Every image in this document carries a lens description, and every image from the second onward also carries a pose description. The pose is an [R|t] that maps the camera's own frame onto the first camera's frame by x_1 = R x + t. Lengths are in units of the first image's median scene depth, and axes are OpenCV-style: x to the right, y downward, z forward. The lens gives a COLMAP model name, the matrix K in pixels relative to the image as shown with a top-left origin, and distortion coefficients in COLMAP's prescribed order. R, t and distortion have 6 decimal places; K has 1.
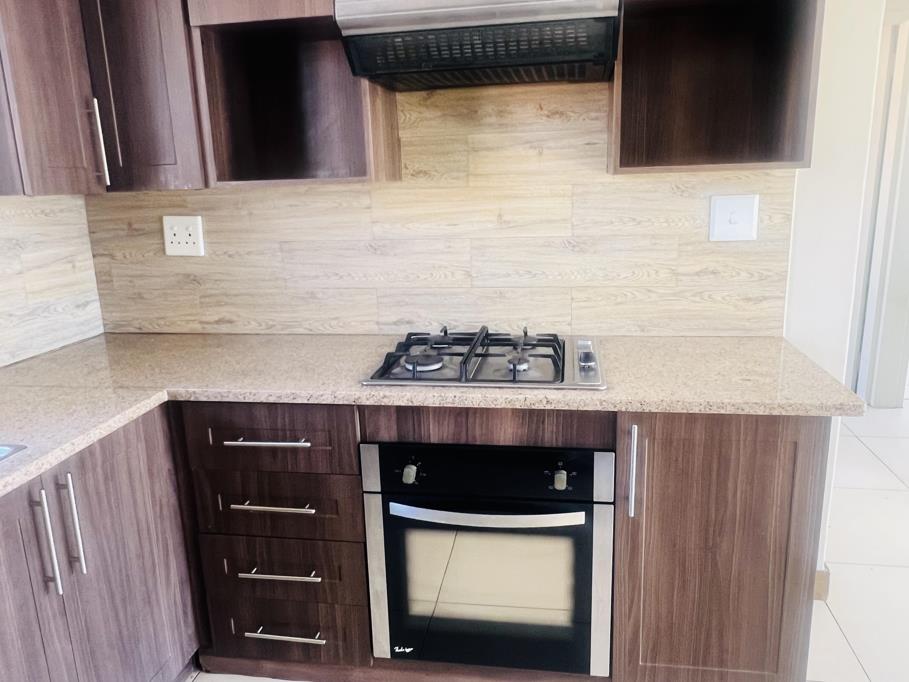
lens RADIAL K [[694.8, 0, 454.6], [0, 694.8, 341.0], [0, 0, 1]] dist [-0.003565, -0.009676]
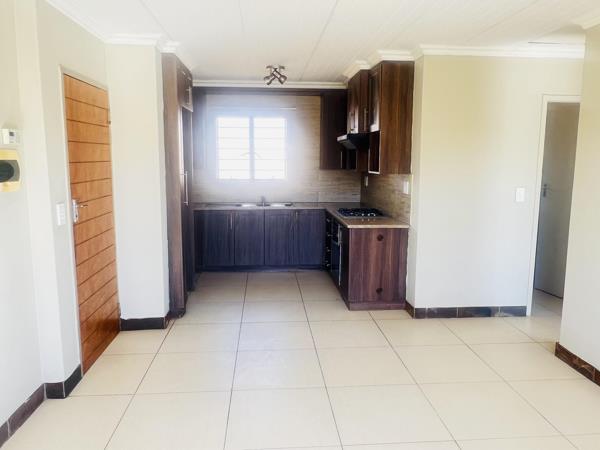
lens RADIAL K [[458.6, 0, 300.5], [0, 458.6, 225.1], [0, 0, 1]] dist [-0.003565, -0.009676]
pose [[0.238199, 0.173336, -0.955623, 2.636609], [-0.245162, 0.962812, 0.113531, -0.137677], [0.939764, 0.207239, 0.271836, -0.058477]]
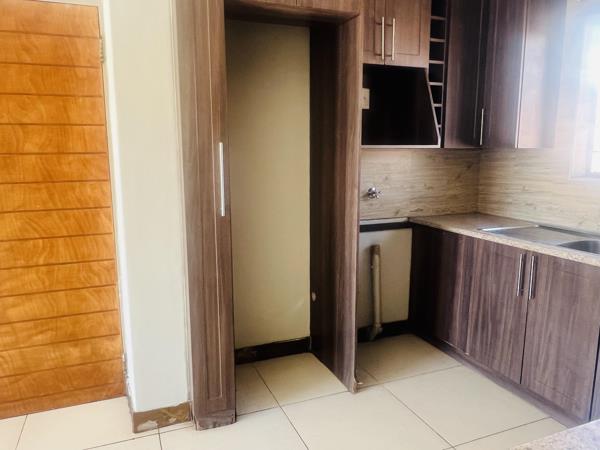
lens RADIAL K [[458.6, 0, 298.1], [0, 458.6, 227.5], [0, 0, 1]] dist [-0.003565, -0.009676]
pose [[-0.859845, 0.120664, -0.496091, 0.675440], [-0.088671, 0.921610, 0.377852, -0.240481], [0.502795, 0.368883, -0.781743, 0.968516]]
